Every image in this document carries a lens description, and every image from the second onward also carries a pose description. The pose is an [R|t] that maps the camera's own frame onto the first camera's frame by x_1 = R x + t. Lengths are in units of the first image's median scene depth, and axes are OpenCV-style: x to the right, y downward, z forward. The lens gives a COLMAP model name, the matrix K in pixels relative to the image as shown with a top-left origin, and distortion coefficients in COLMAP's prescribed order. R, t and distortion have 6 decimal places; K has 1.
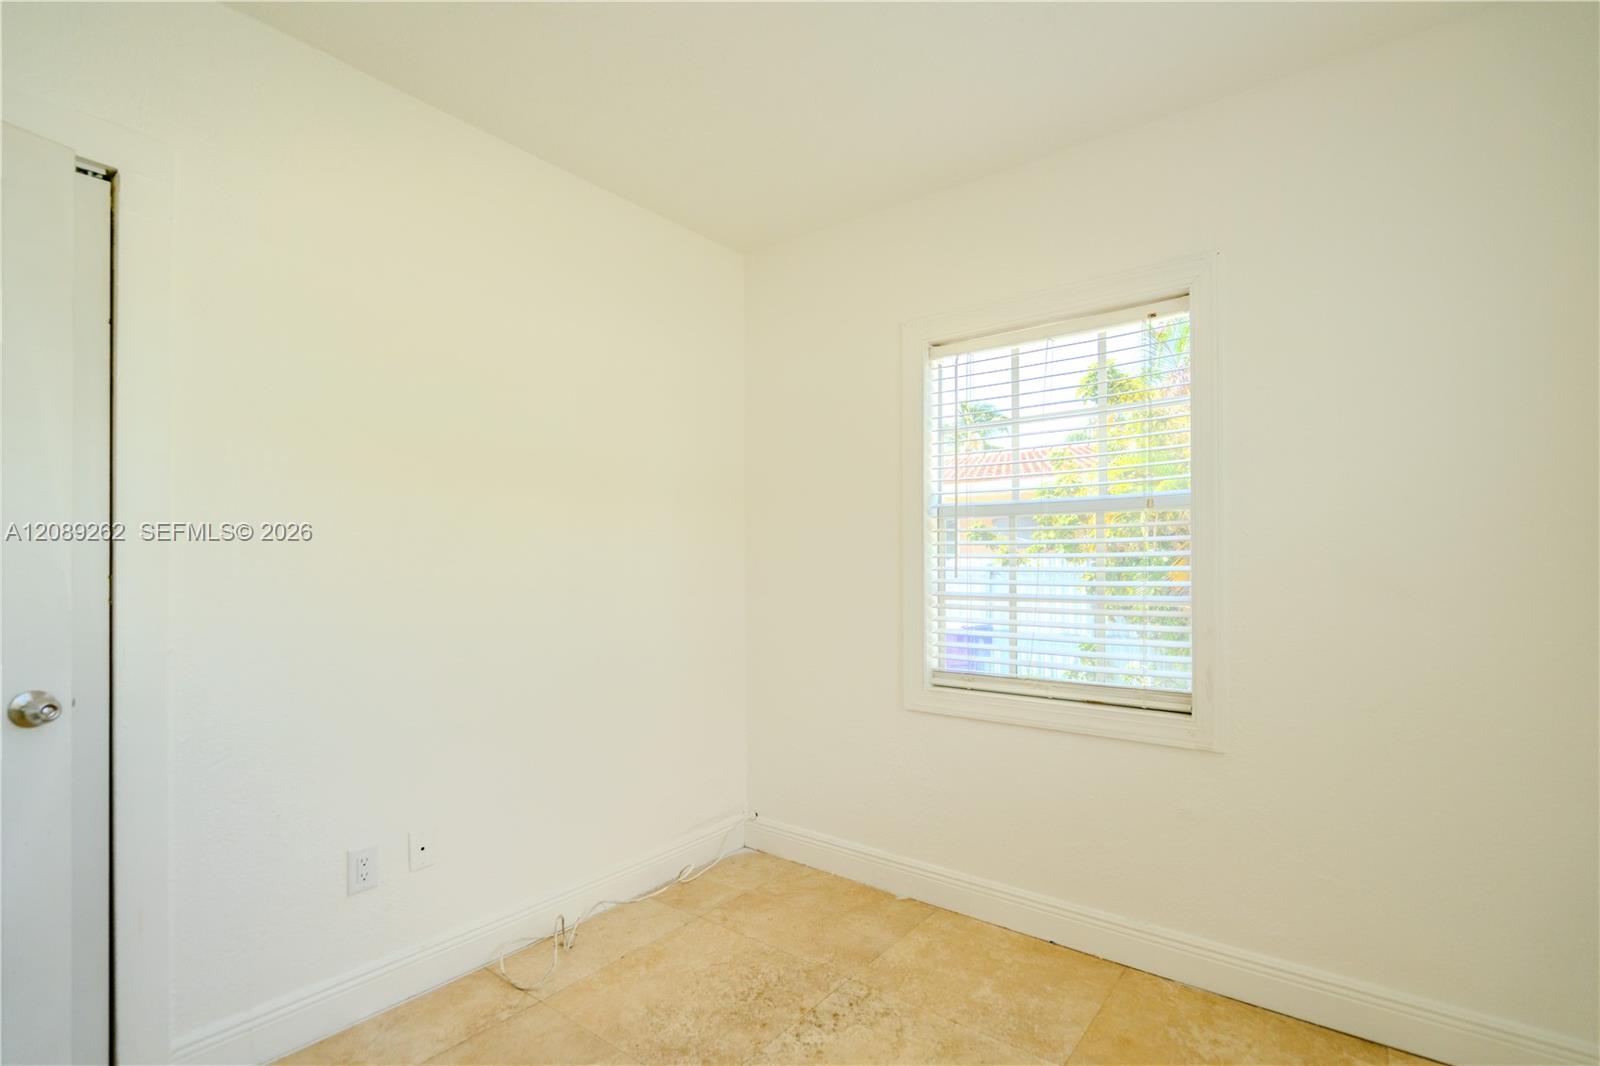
lens RADIAL K [[736.8, 0, 809.8], [0, 736.8, 538.0], [0, 0, 1]] dist [0.002869, 0.000926]
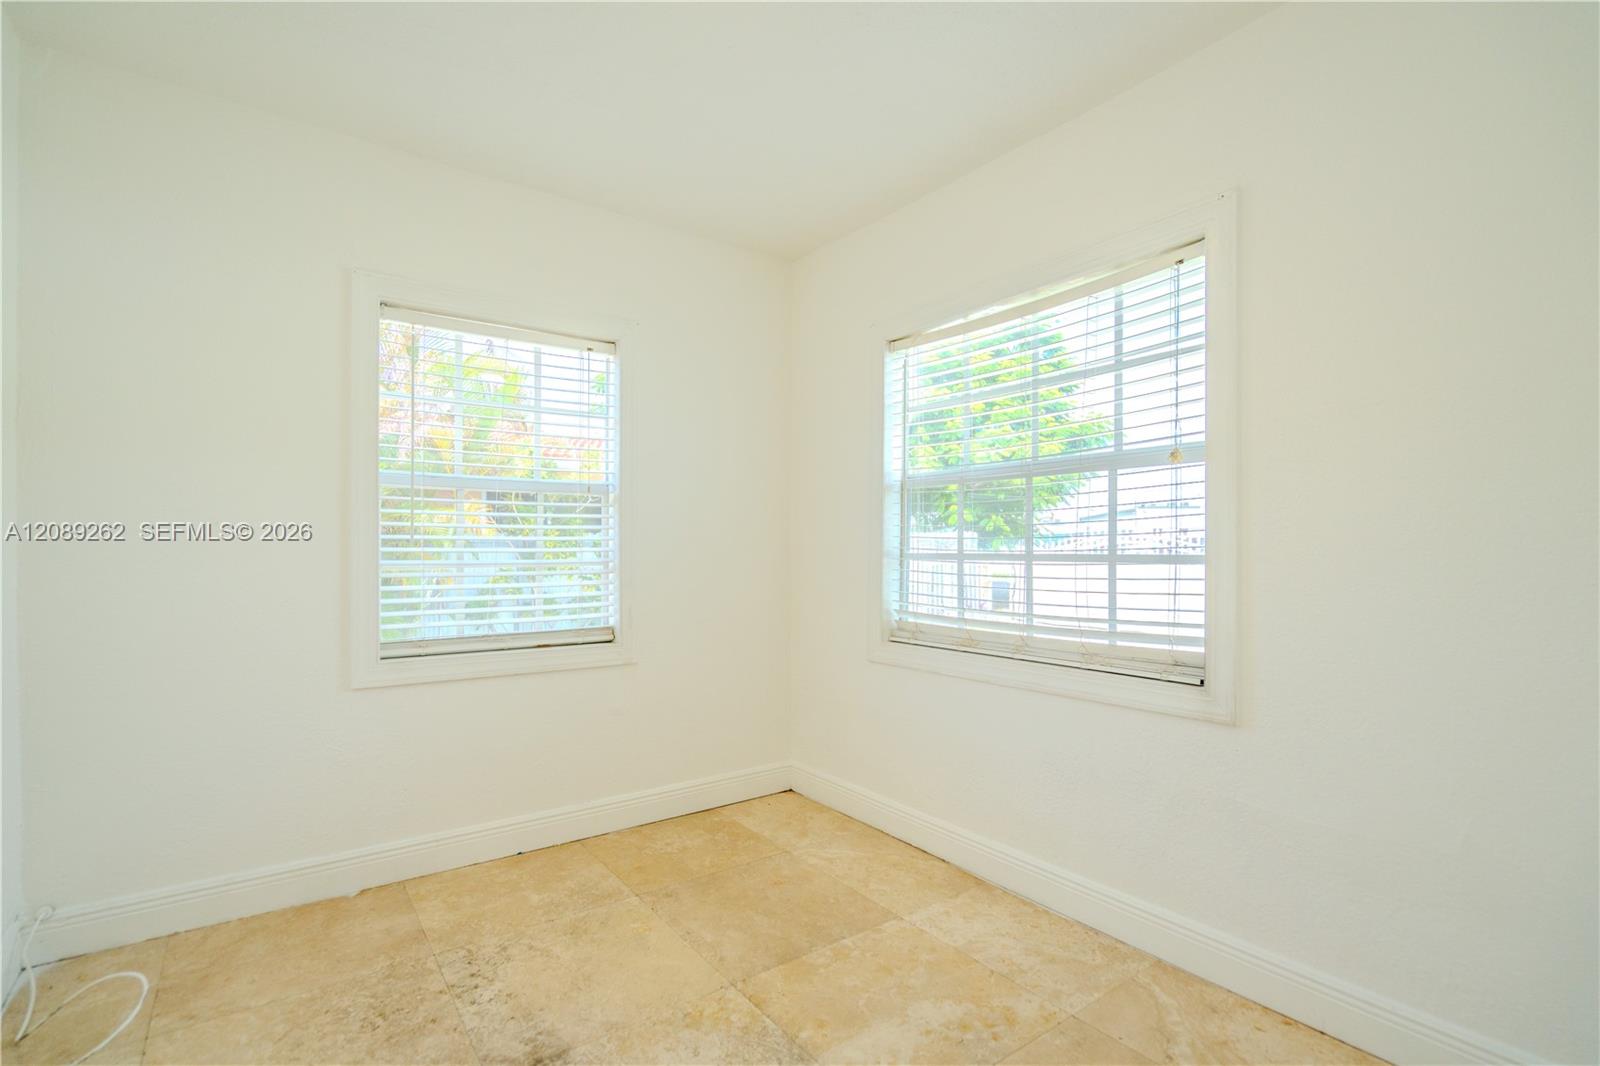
lens RADIAL K [[703.6, 0, 800.0], [0, 703.6, 533.0], [0, 0, 1]] dist [0.001643, 0.000462]
pose [[0.284980, 0.032776, 0.957973, -0.649978], [-0.042380, 0.998869, -0.021568, 0.041368], [-0.957596, -0.034452, 0.286047, 0.270362]]
